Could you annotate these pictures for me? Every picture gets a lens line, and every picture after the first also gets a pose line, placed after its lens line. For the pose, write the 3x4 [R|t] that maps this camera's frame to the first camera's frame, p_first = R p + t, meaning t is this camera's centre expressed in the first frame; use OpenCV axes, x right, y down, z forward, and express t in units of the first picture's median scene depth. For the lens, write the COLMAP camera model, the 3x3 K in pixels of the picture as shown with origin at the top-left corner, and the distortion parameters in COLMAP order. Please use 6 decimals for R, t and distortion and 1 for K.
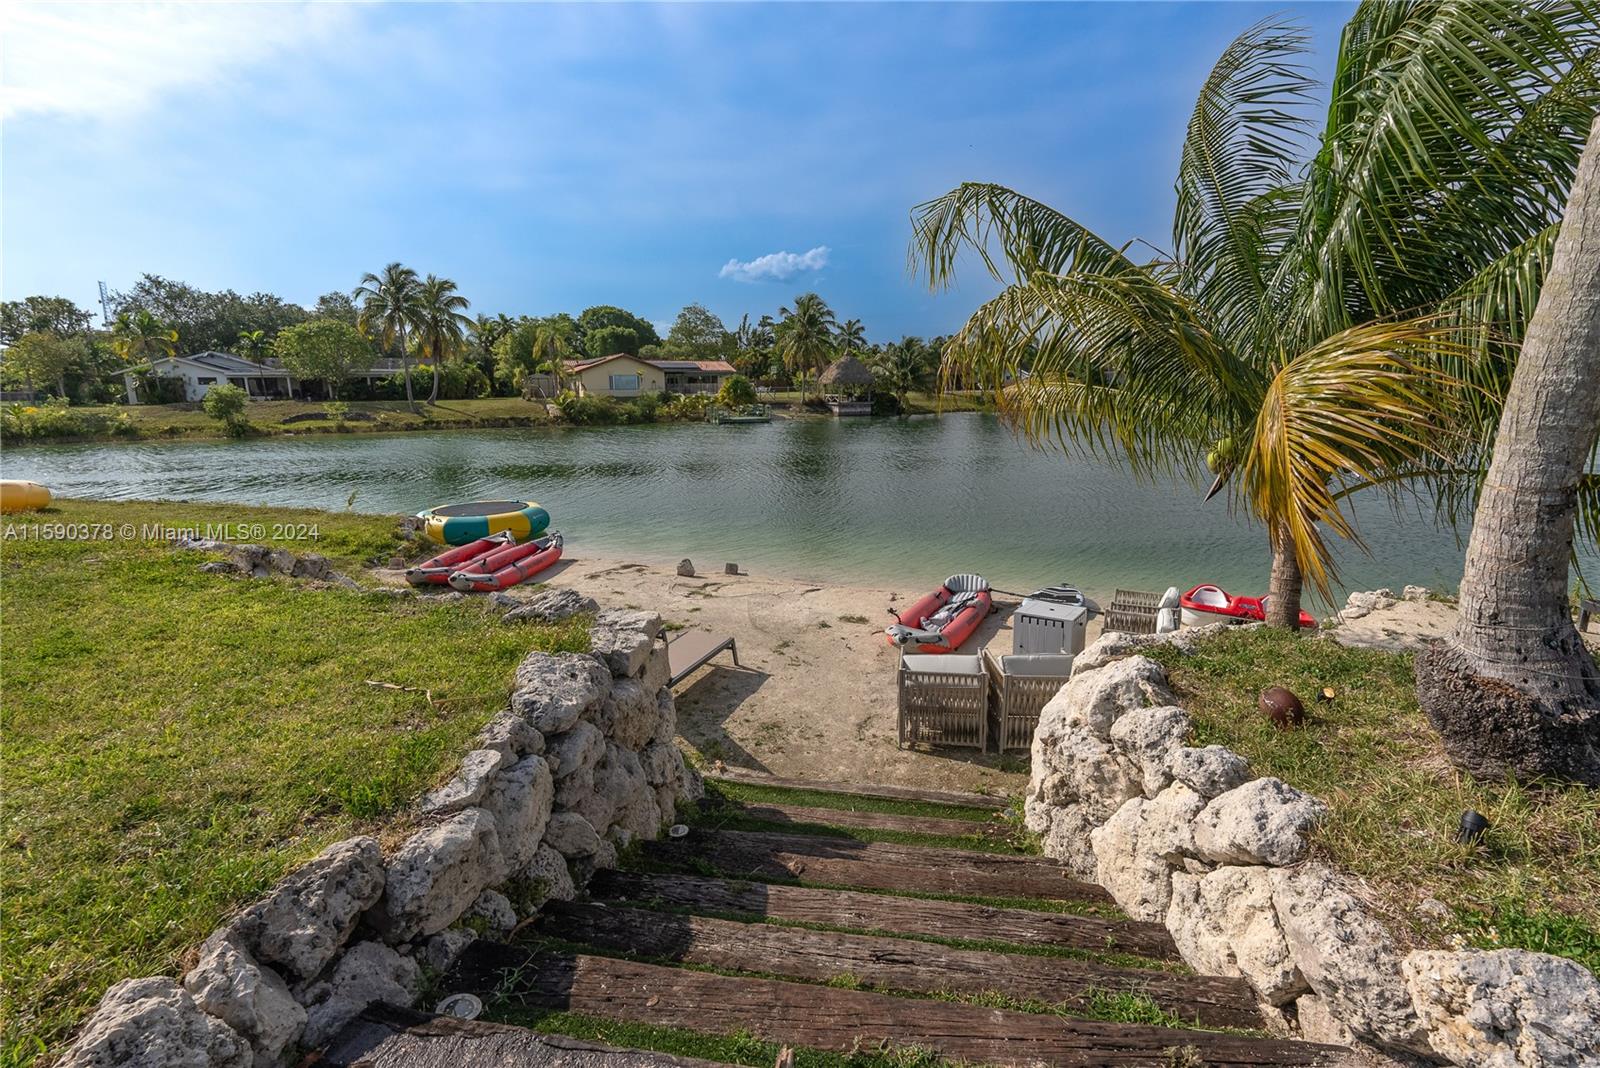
lens RADIAL K [[700.2, 0, 792.5], [0, 700.2, 534.6], [0, 0, 1]] dist [0.002110, 0.000258]
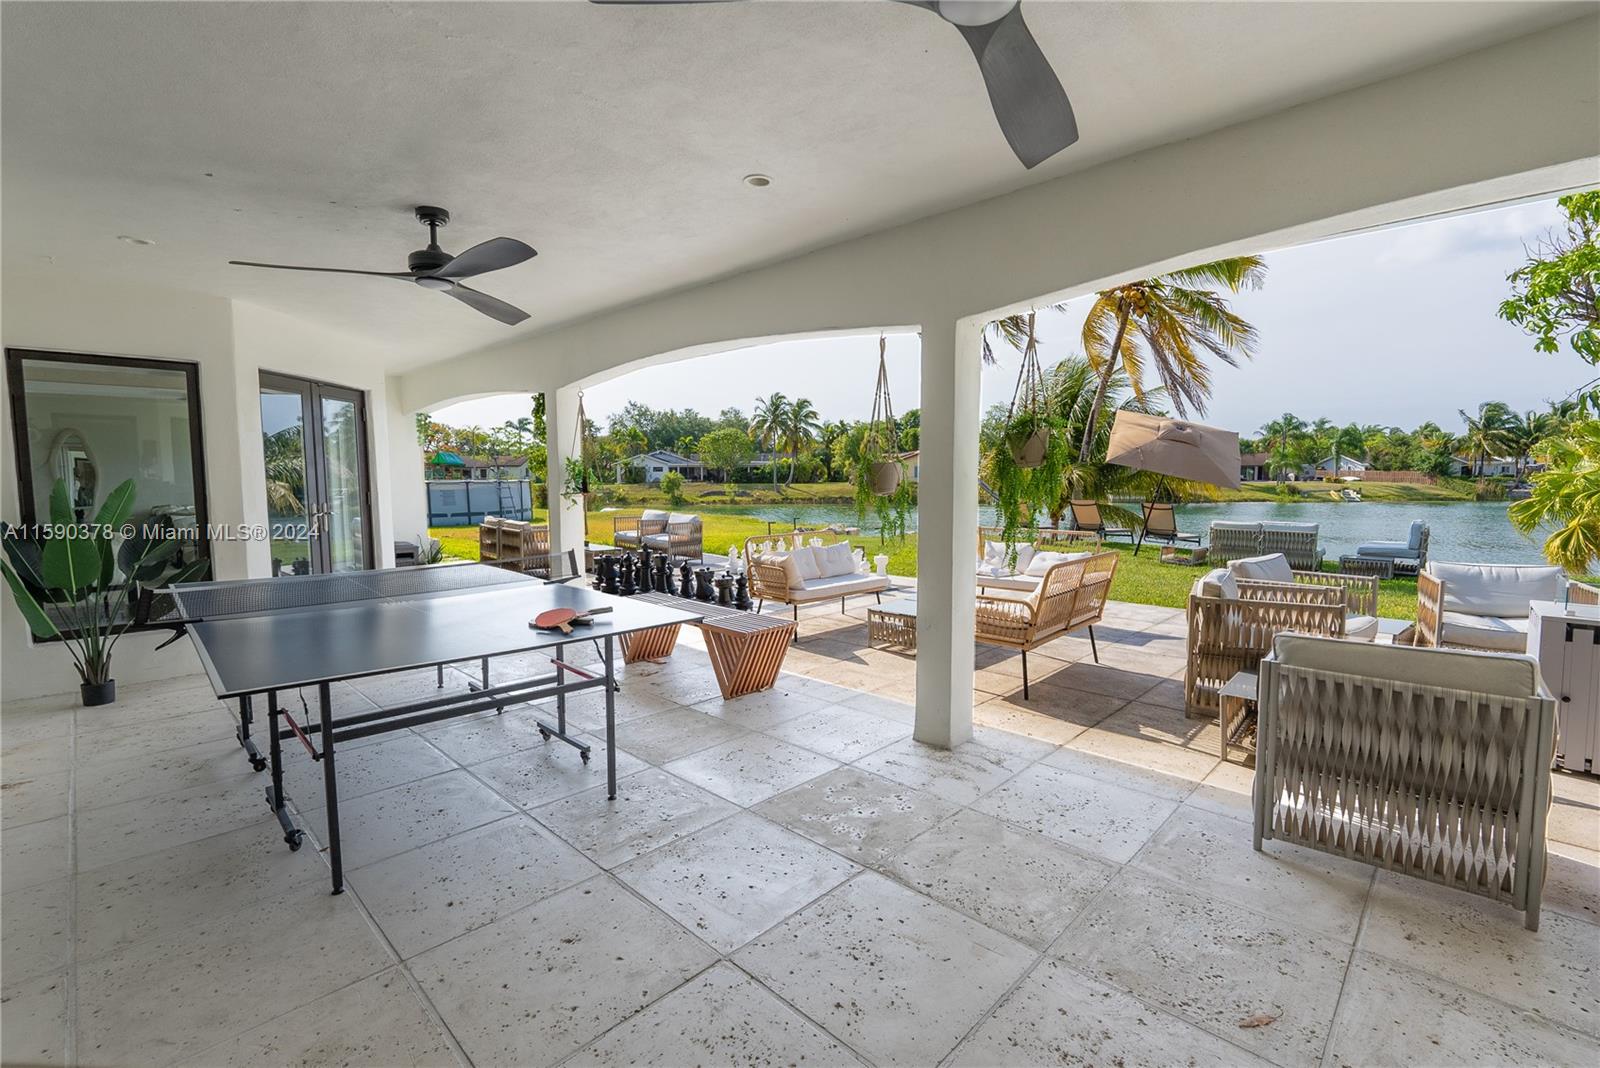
lens RADIAL K [[700.2, 0, 800.8], [0, 700.2, 534.7], [0, 0, 1]] dist [0.002110, 0.000258]
pose [[0.905068, 0.043915, -0.422993, 0.099821], [-0.095731, 0.990164, -0.102033, 0.047538], [0.414352, 0.132841, 0.900370, -0.225262]]
